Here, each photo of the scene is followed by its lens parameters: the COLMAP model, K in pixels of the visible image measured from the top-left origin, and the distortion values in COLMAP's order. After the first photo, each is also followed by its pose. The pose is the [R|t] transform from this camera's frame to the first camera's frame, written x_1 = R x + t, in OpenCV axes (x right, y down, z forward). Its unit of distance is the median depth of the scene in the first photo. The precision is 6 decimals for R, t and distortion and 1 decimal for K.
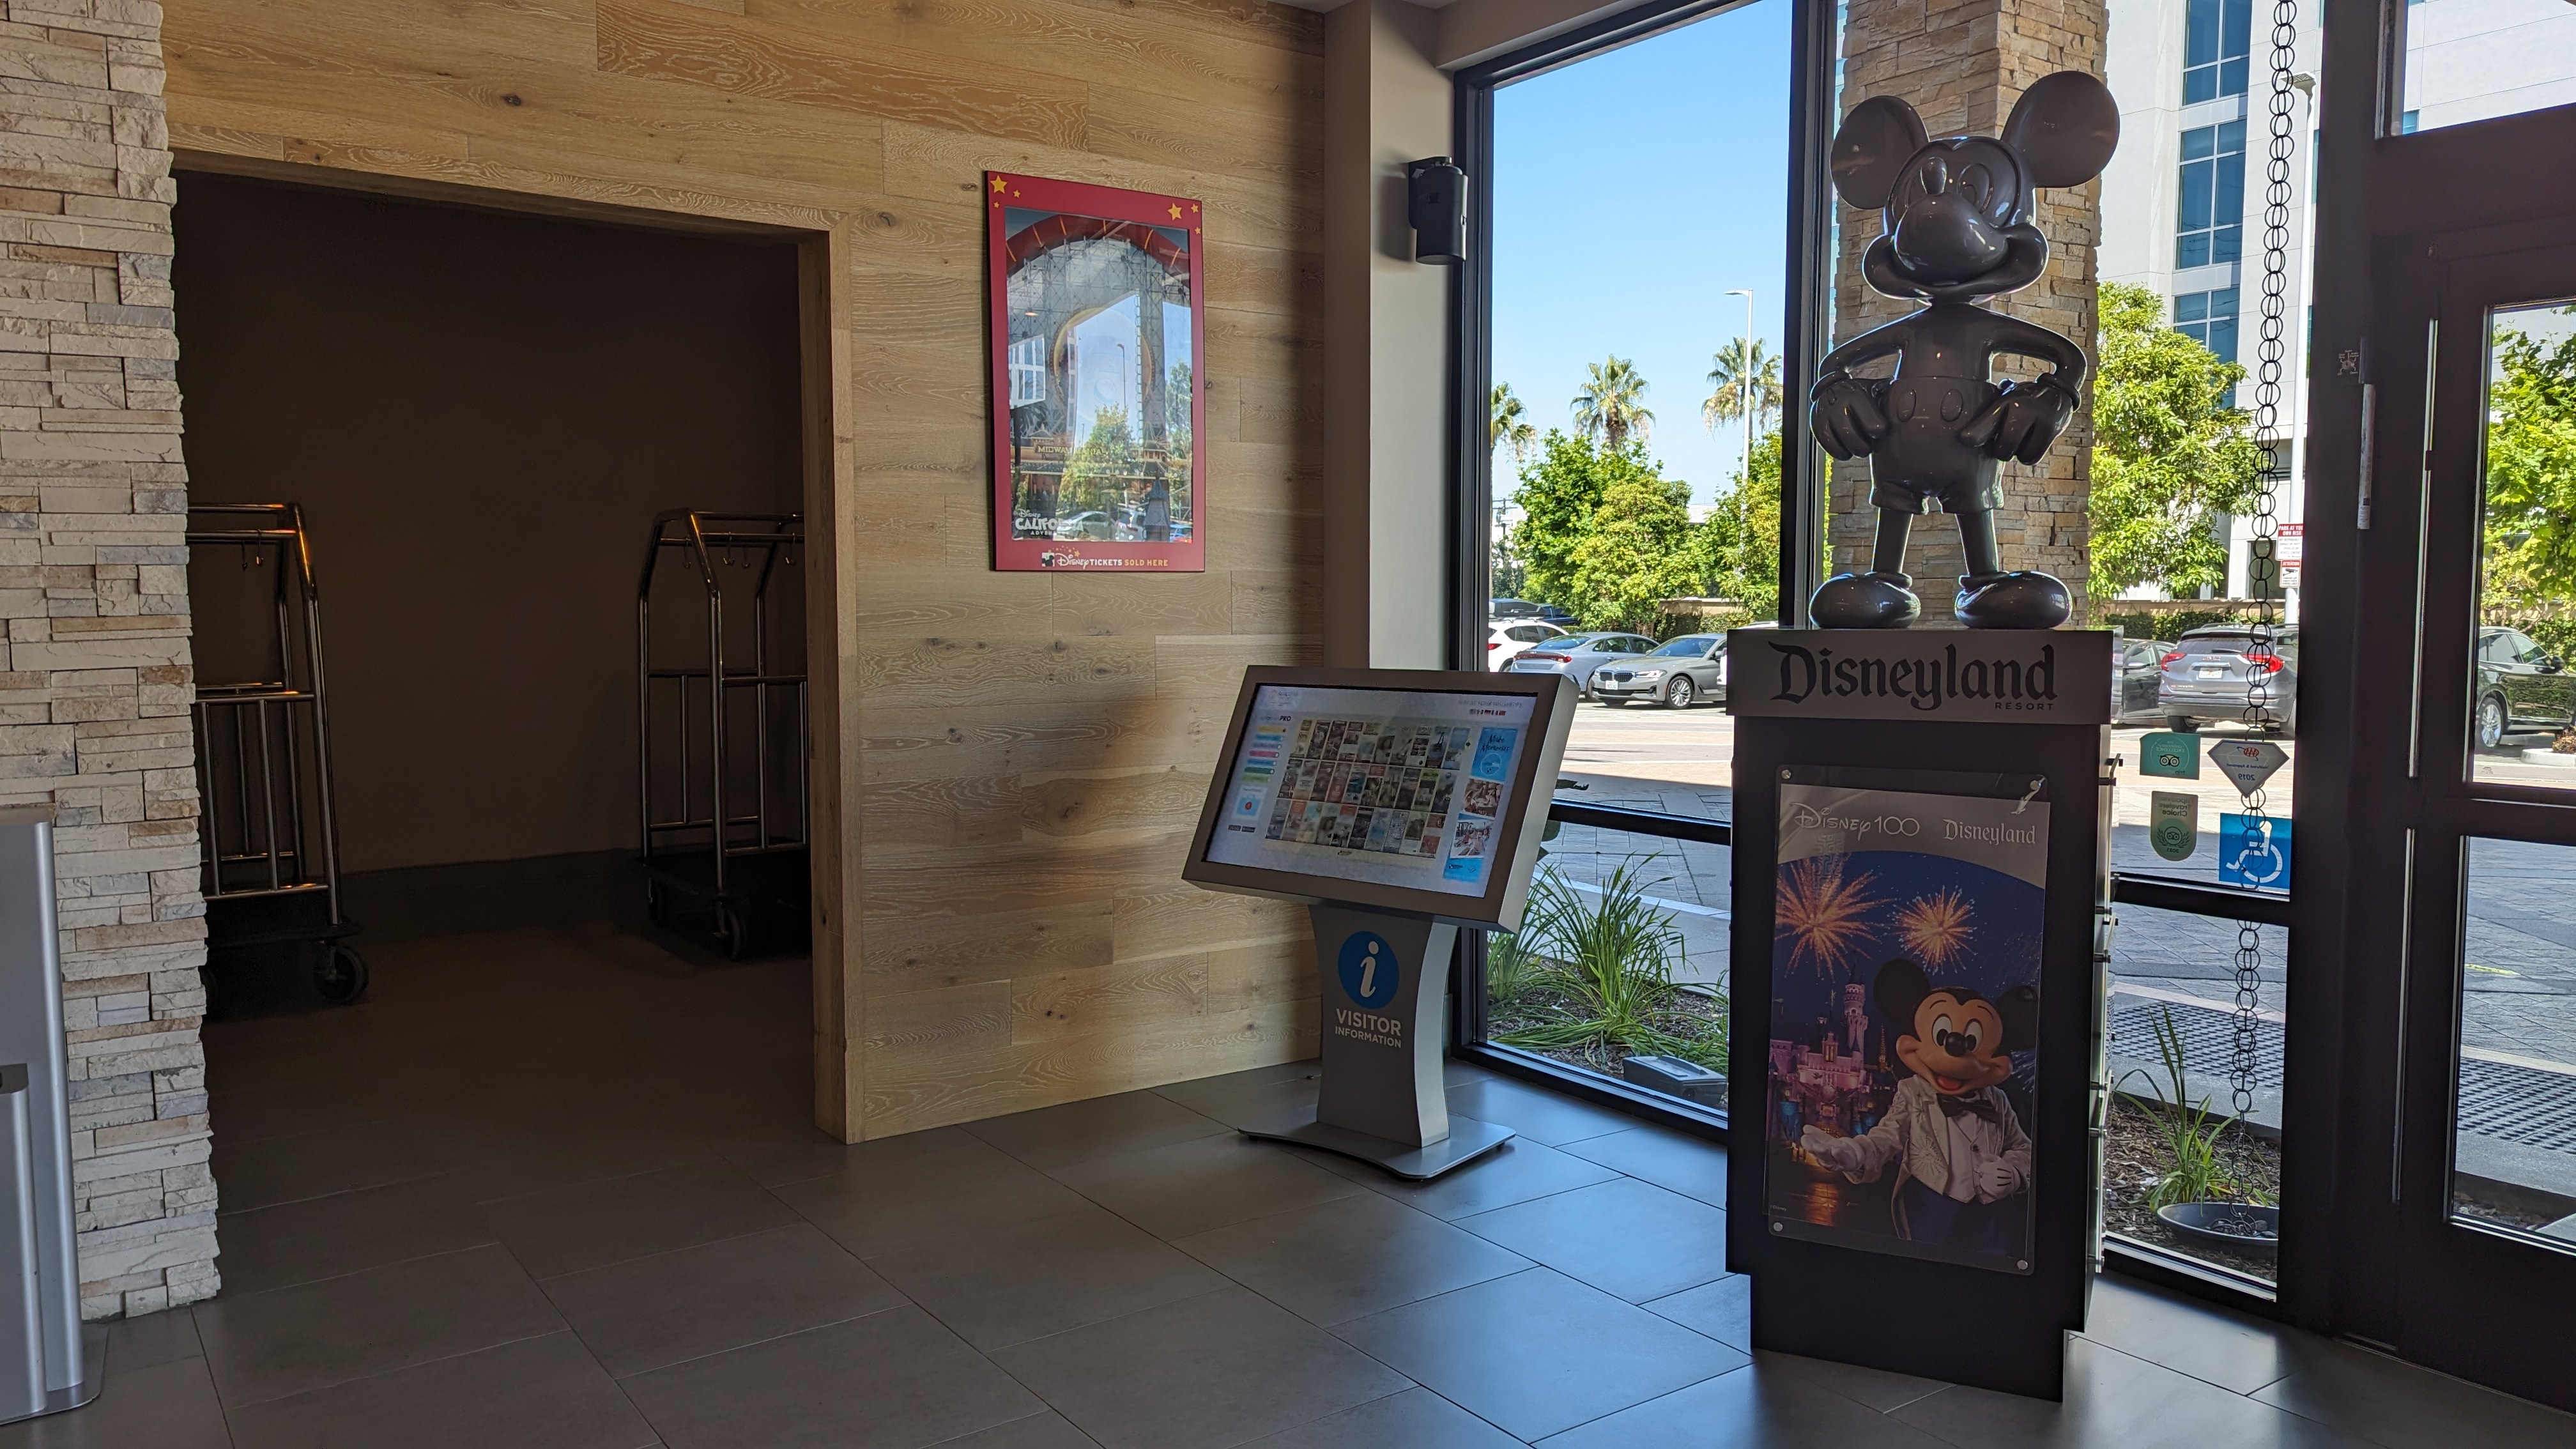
lens RADIAL K [[1833.5, 0, 1288.0], [0, 1833.5, 724.5], [0, 0, 1]] dist [0.071408, -0.046542]
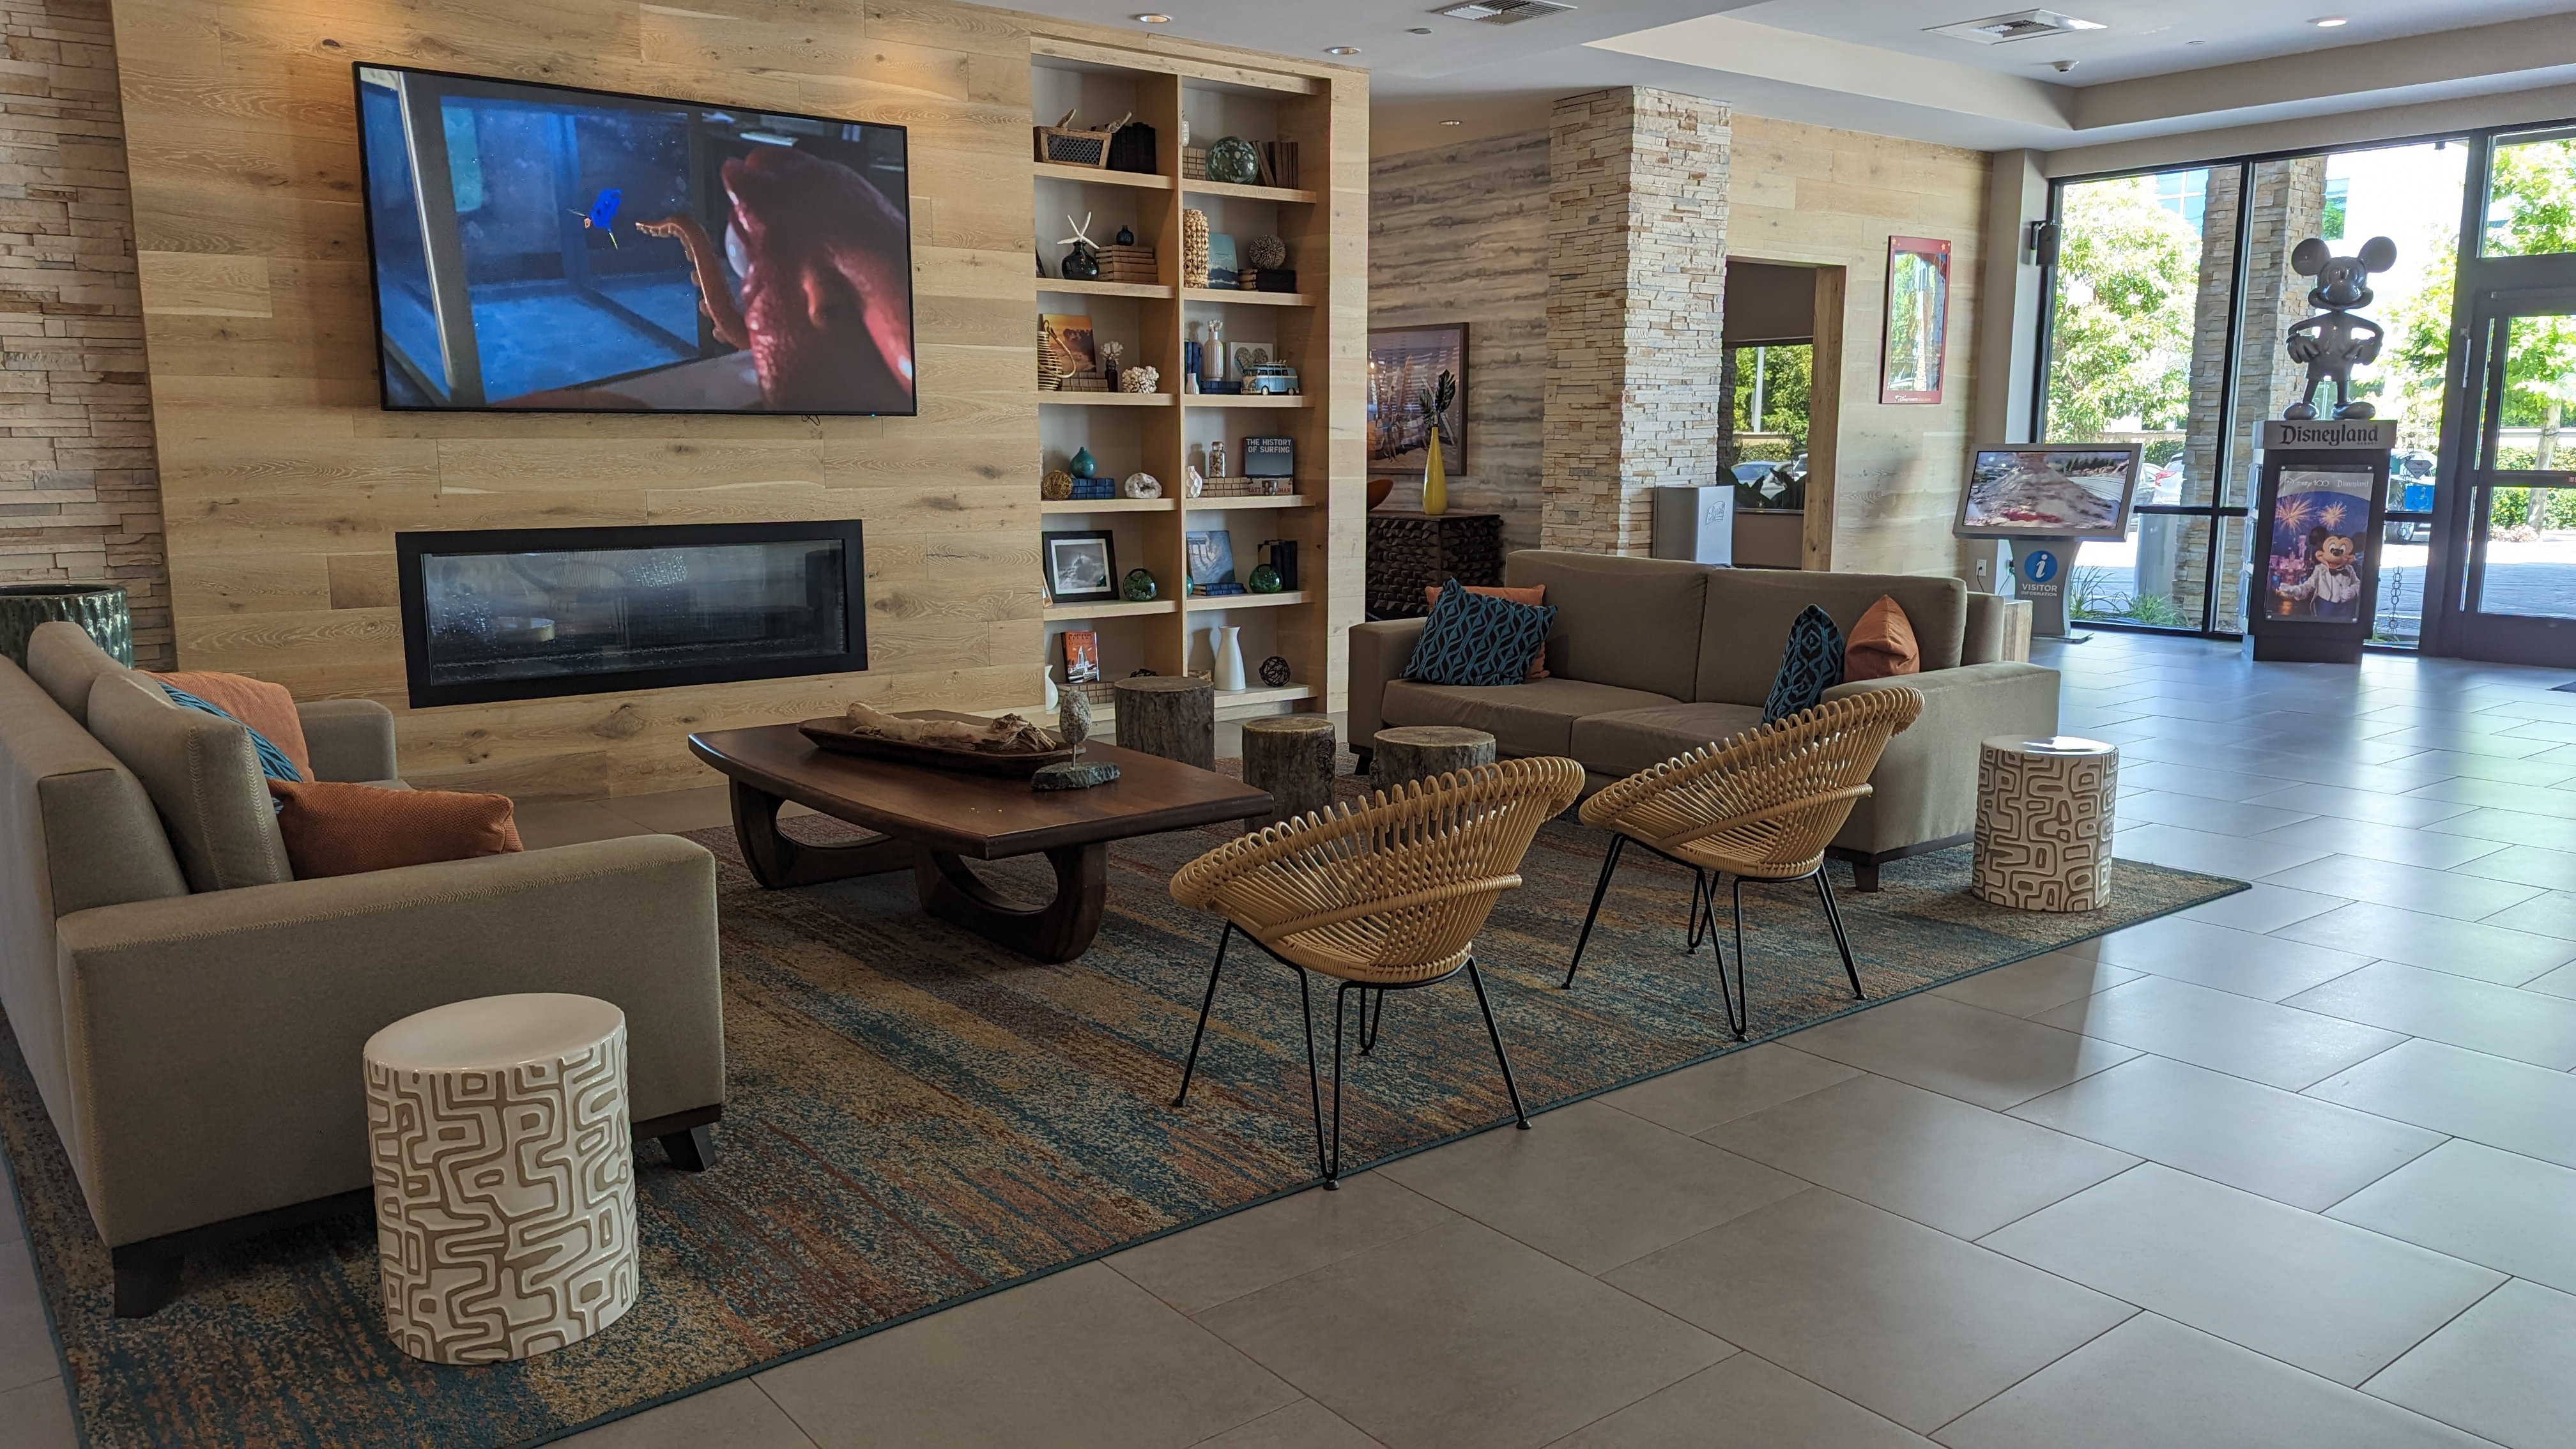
lens RADIAL K [[1833.5, 0, 1288.0], [0, 1833.5, 724.5], [0, 0, 1]] dist [0.071408, -0.046542]
pose [[0.998600, -0.006744, 0.052458, -1.479069], [0.002182, 0.996246, 0.086545, 0.171830], [-0.052844, -0.086309, 0.994866, -1.948103]]
